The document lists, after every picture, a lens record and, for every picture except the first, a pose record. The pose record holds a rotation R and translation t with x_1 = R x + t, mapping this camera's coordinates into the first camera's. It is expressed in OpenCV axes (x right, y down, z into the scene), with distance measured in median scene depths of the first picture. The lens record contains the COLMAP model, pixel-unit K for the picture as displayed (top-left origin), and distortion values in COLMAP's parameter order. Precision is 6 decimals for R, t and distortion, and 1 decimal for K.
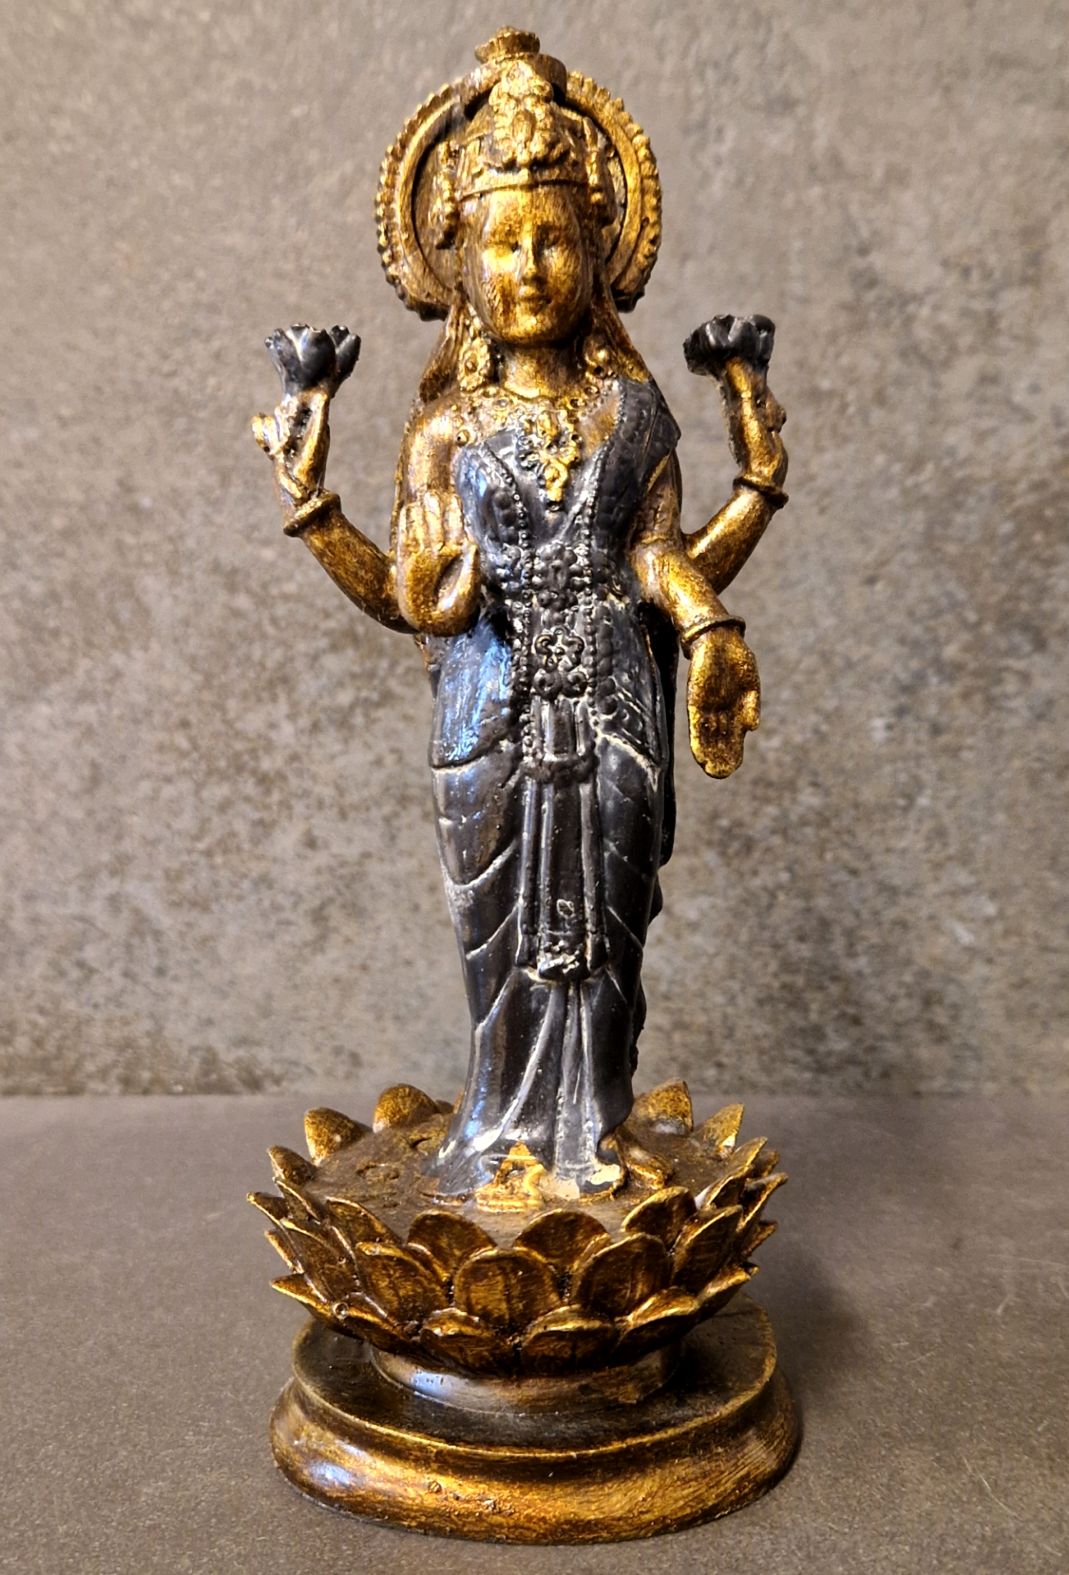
lens RADIAL K [[643.7, 0, 525.4], [0, 643.7, 771.8], [0, 0, 1]] dist [-0.001117, -0.000669]
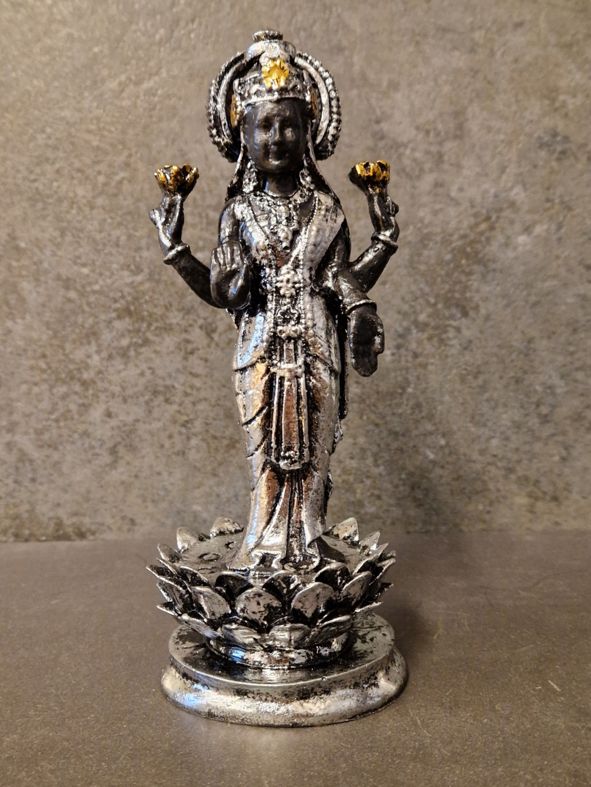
lens RADIAL K [[310.1, 0, 296.8], [0, 310.1, 386.3], [0, 0, 1]] dist [0.002588, -0.001692]
pose [[0.999610, -0.011574, 0.025396, 0.231440], [0.011557, 0.999933, 0.000807, 0.028332], [-0.025404, -0.000513, 0.999677, 0.016909]]
